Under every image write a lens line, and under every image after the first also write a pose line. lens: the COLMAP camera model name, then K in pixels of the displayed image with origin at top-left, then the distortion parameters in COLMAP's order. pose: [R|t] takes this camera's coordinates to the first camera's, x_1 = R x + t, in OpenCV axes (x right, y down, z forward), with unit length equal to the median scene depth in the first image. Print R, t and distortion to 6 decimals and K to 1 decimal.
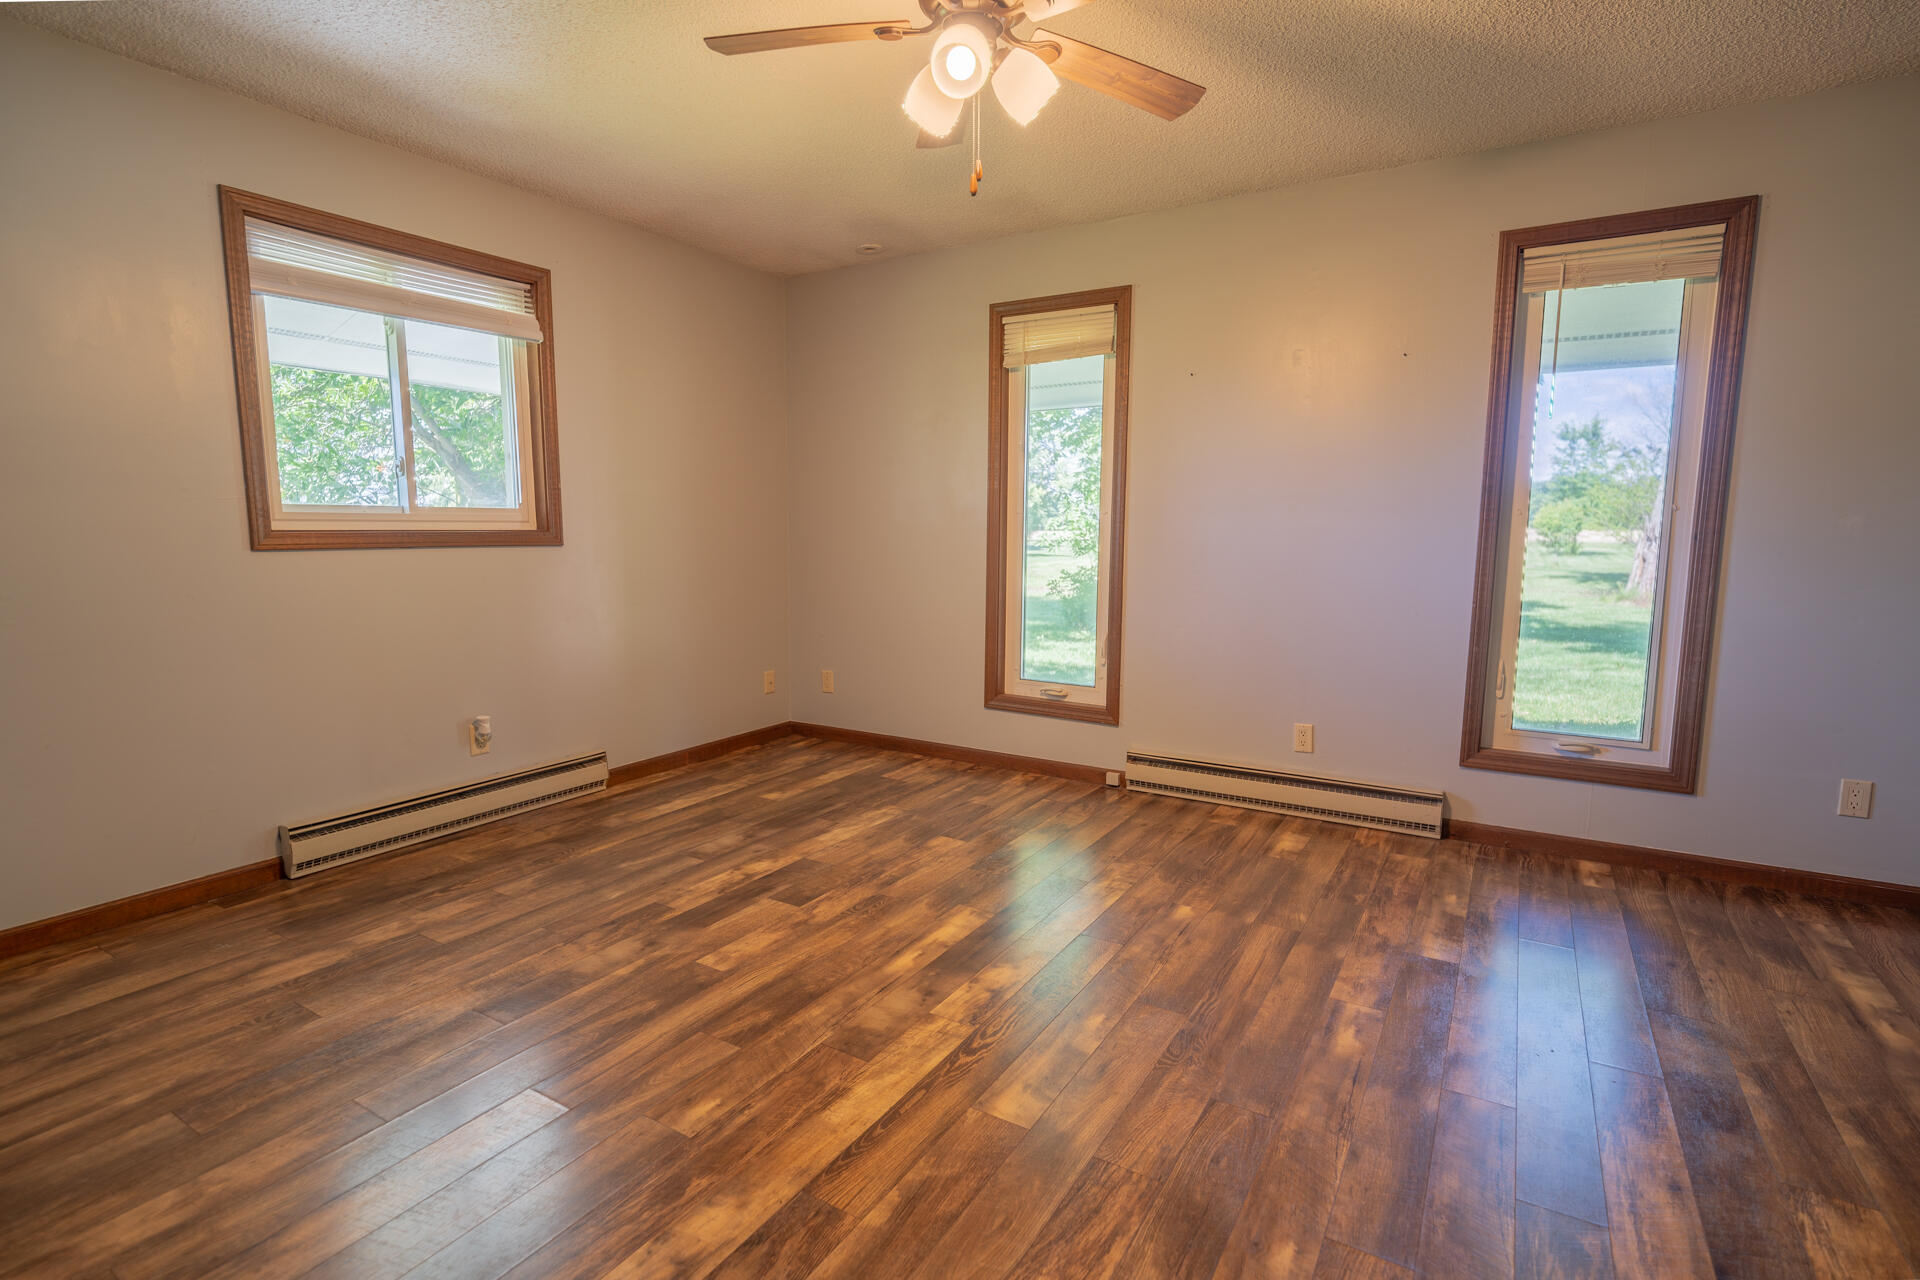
lens RADIAL K [[900.7, 0, 960.0], [0, 900.7, 640.0], [0, 0, 1]] dist [-0.002071, -0.000951]
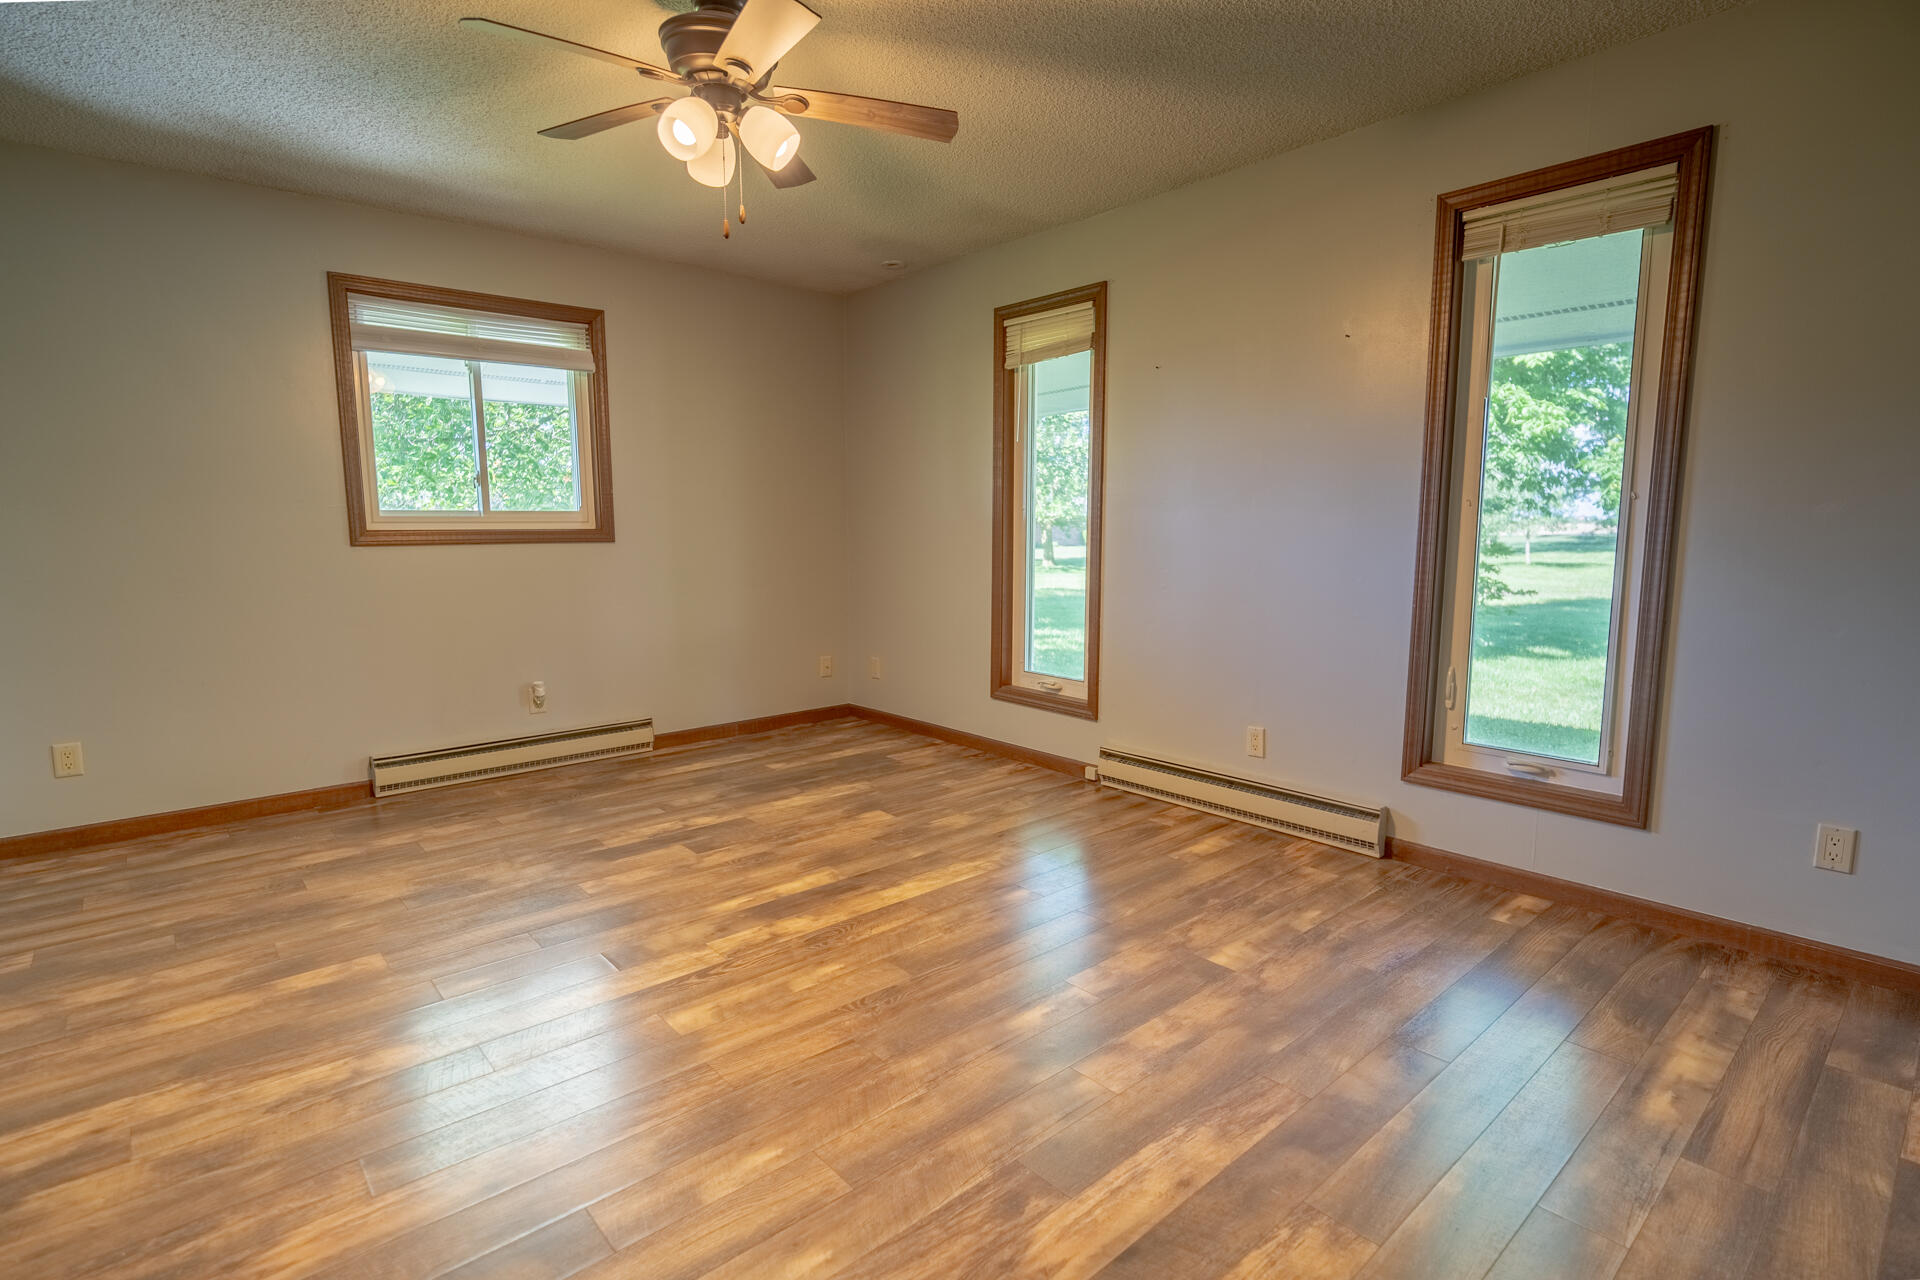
lens RADIAL K [[912.0, 0, 960.0], [0, 912.0, 640.0], [0, 0, 1]] dist [-0.002264, -0.000378]
pose [[0.957198, 0.029566, -0.287919, 0.394341], [-0.028716, 0.999562, 0.007173, 0.003118], [0.288005, 0.001402, 0.957628, -0.020447]]
